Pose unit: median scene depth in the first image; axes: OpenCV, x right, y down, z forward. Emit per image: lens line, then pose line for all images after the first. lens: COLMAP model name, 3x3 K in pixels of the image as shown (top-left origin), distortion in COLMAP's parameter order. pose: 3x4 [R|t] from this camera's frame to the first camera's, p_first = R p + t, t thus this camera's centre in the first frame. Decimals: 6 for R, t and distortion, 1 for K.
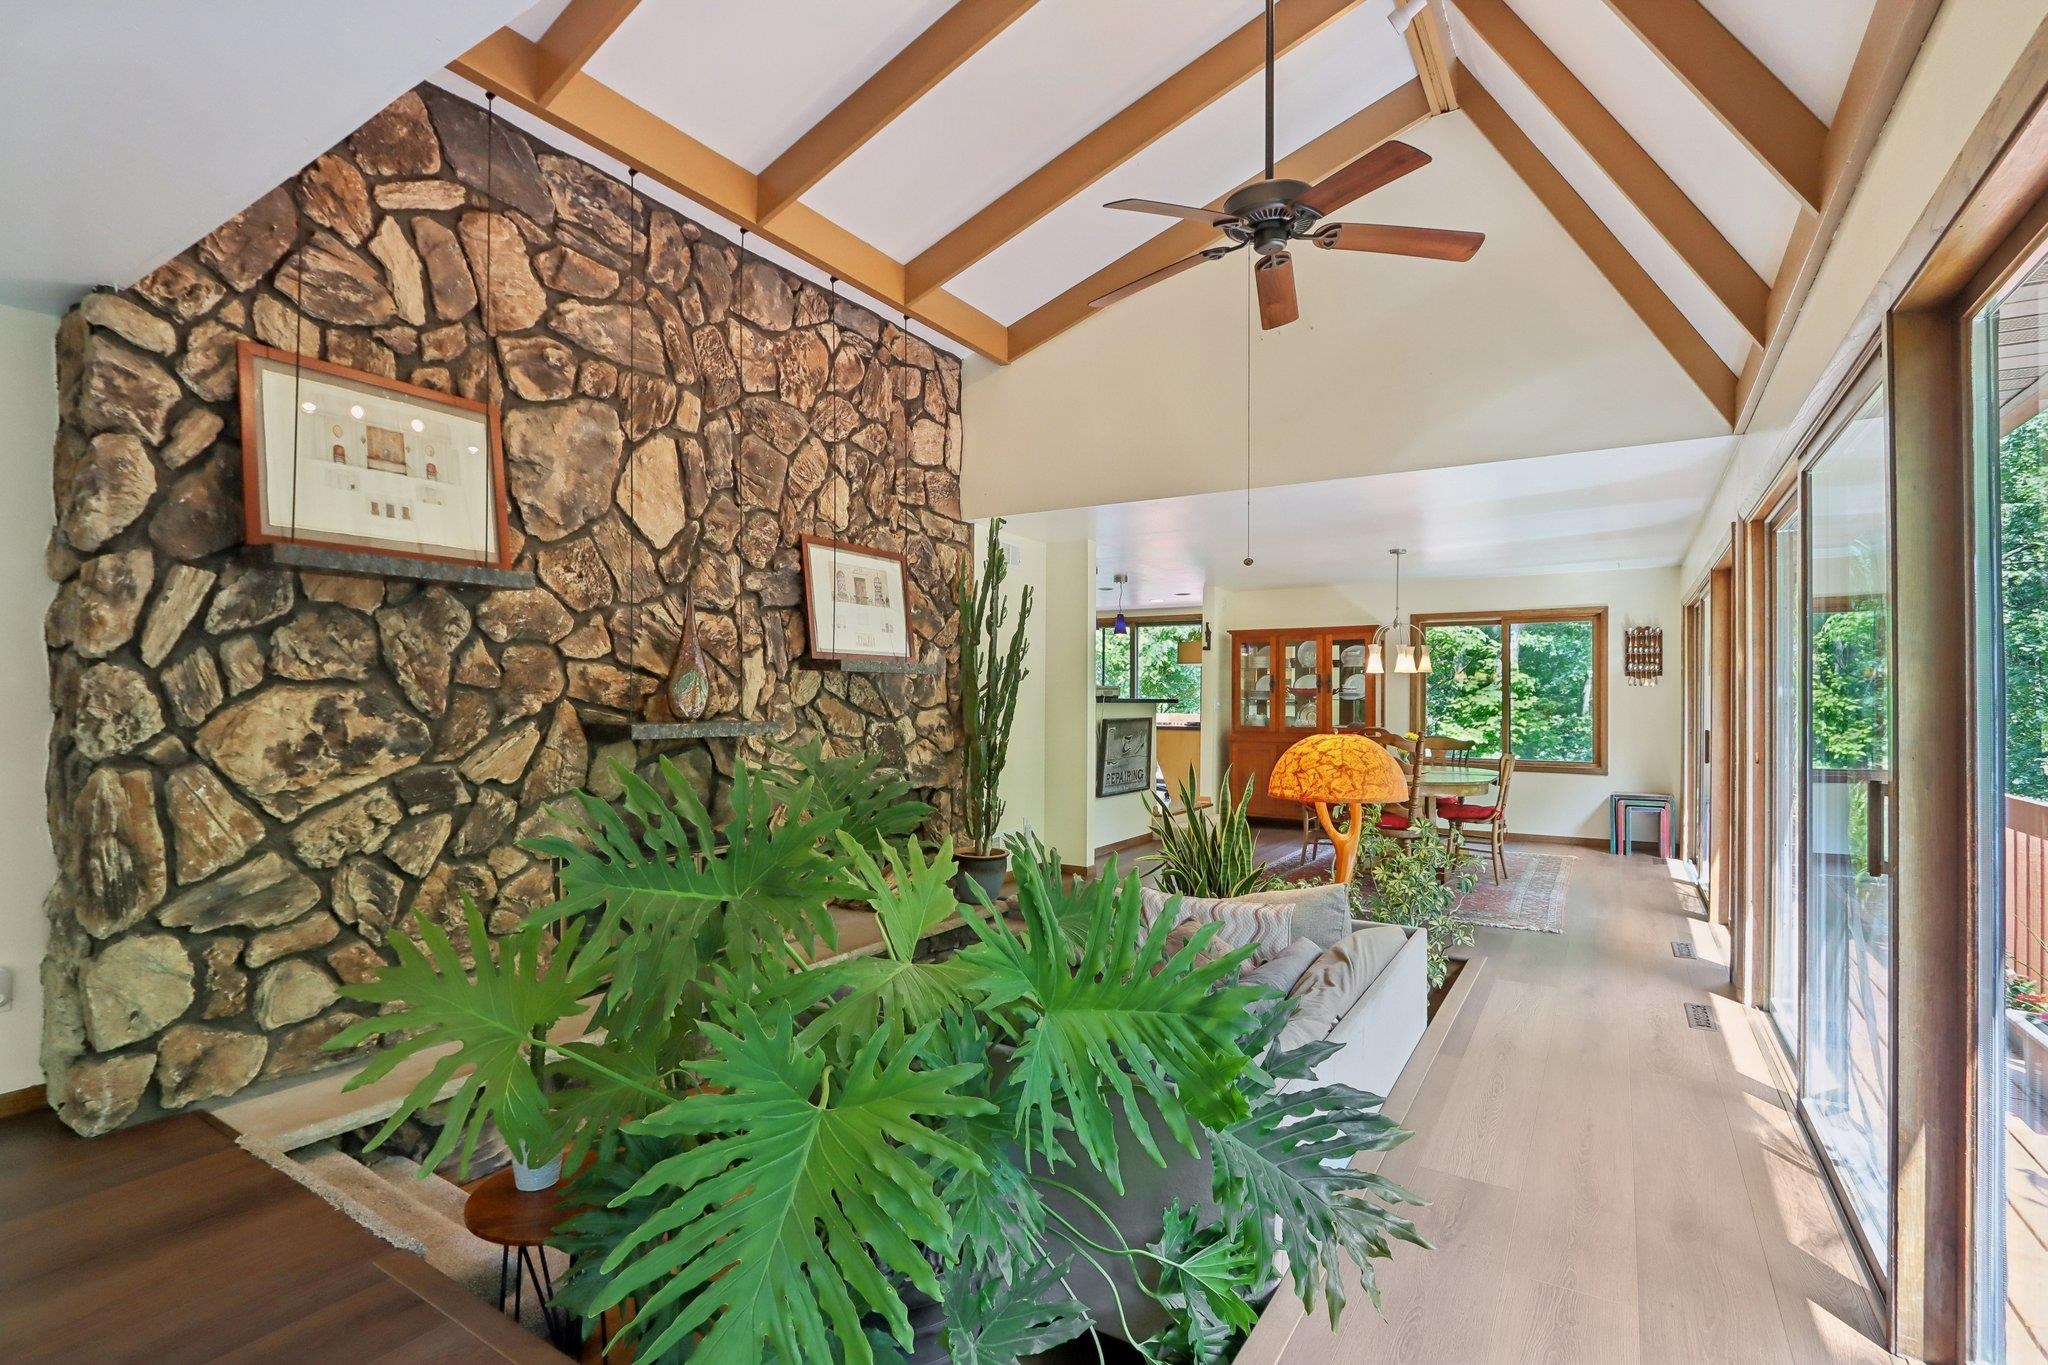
lens RADIAL K [[958.7, 0, 997.6], [0, 958.7, 684.0], [0, 0, 1]] dist [-0.024008, 0.006495]
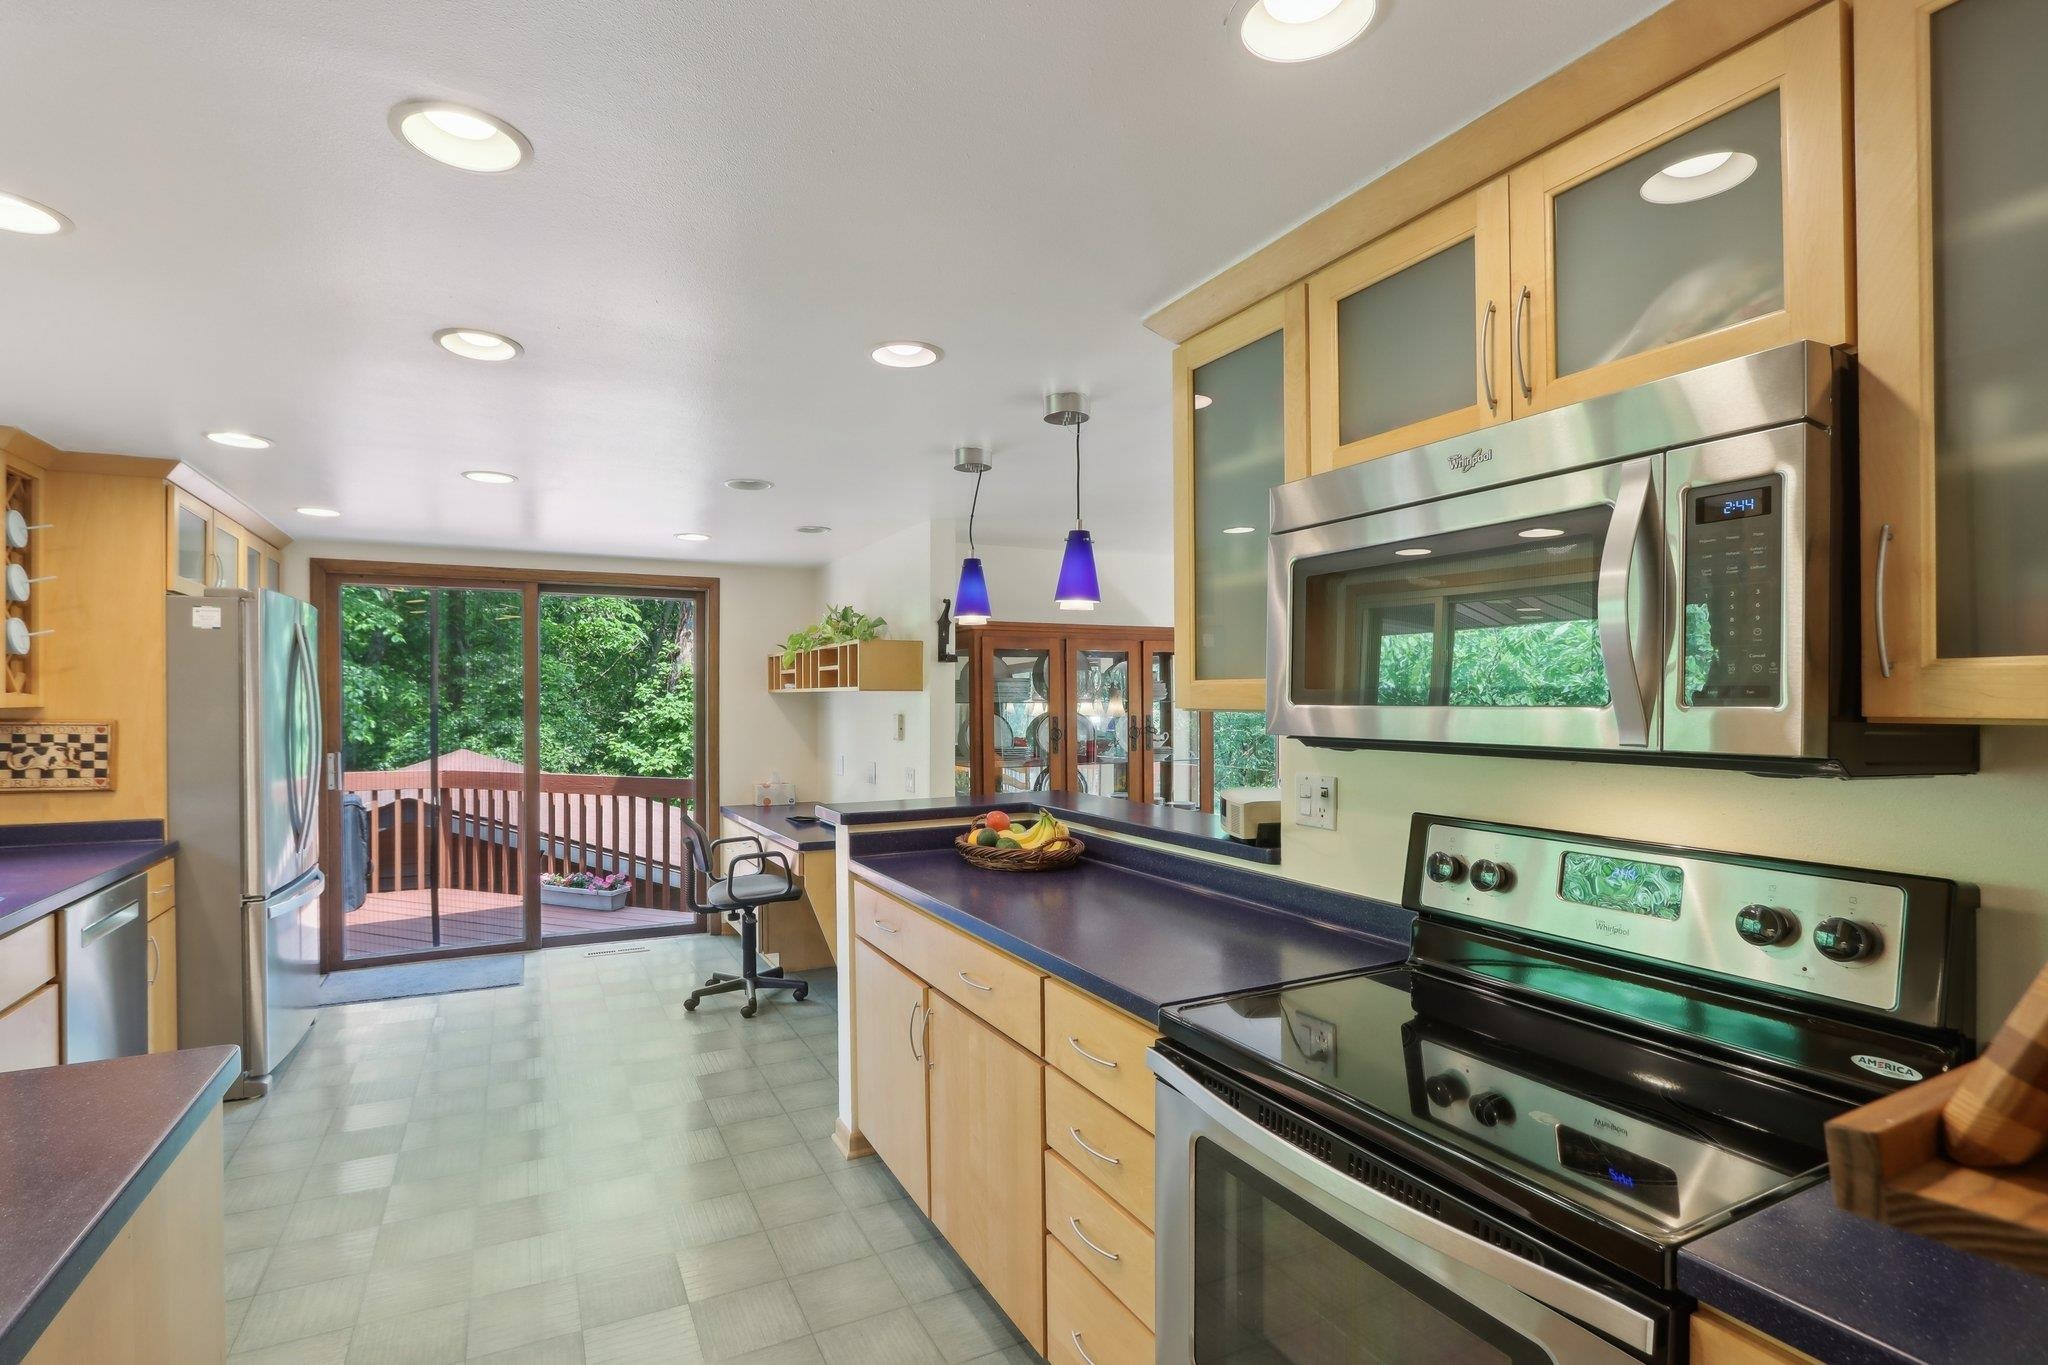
lens RADIAL K [[976.5, 0, 987.1], [0, 976.5, 691.1], [0, 0, 1]] dist [-0.023345, 0.006240]
pose [[0.527158, -0.001876, 0.849765, -0.373722], [-0.008860, 0.999931, 0.007704, -0.061902], [-0.849721, -0.011590, 0.527105, 1.854788]]
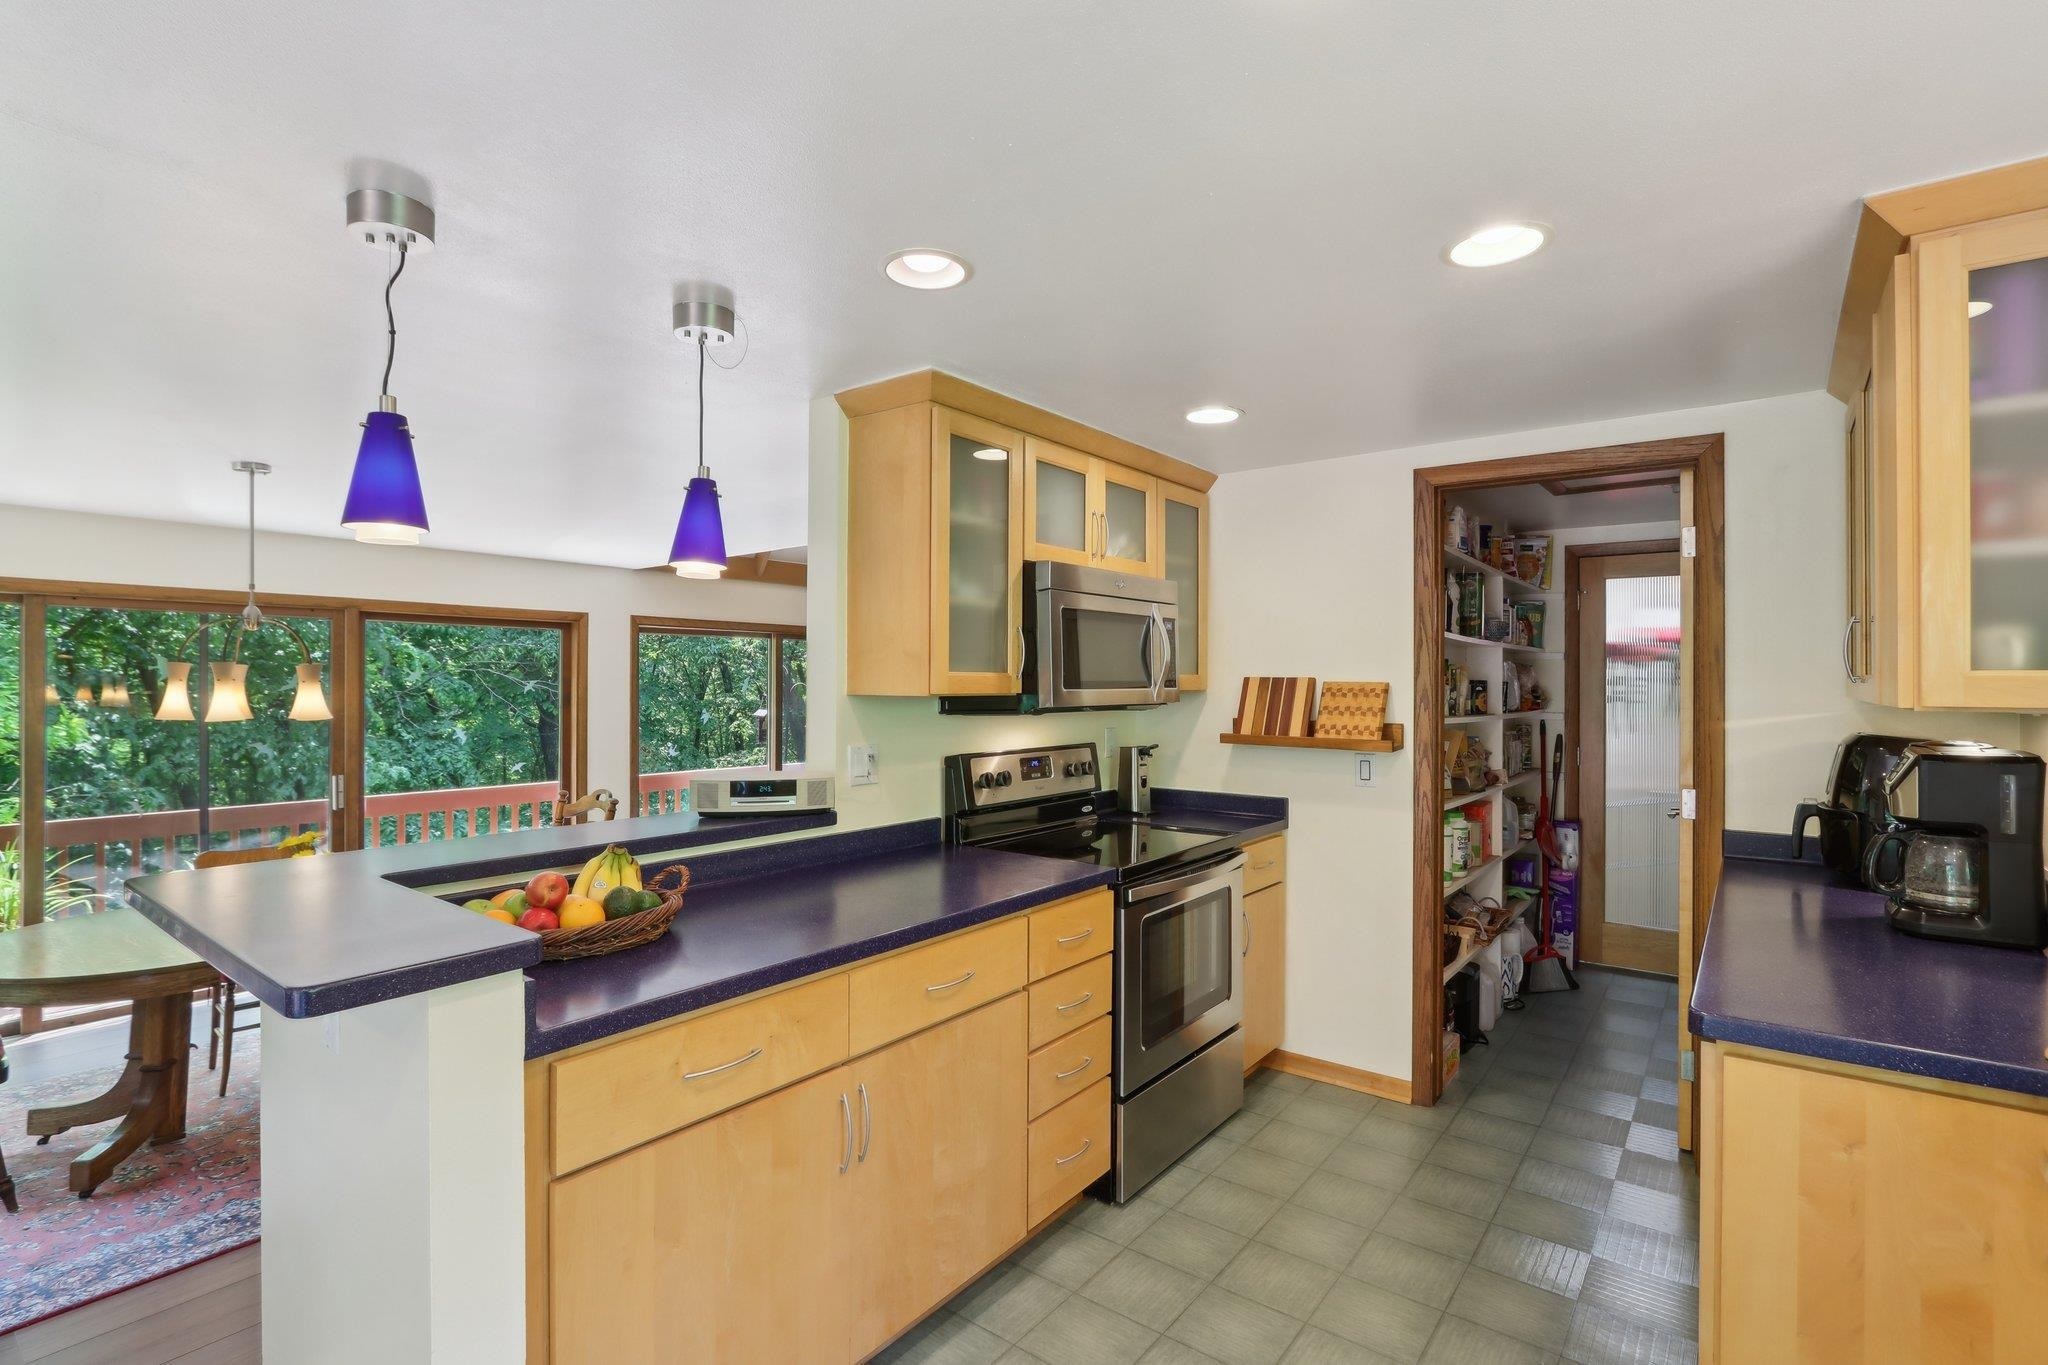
lens RADIAL K [[976.5, 0, 987.1], [0, 976.5, 691.1], [0, 0, 1]] dist [-0.023345, 0.006240]
pose [[-0.994469, -0.007651, 0.104747, 0.009764], [-0.008410, 0.999941, -0.006804, -0.048480], [-0.104689, -0.007647, -0.994476, 2.668349]]
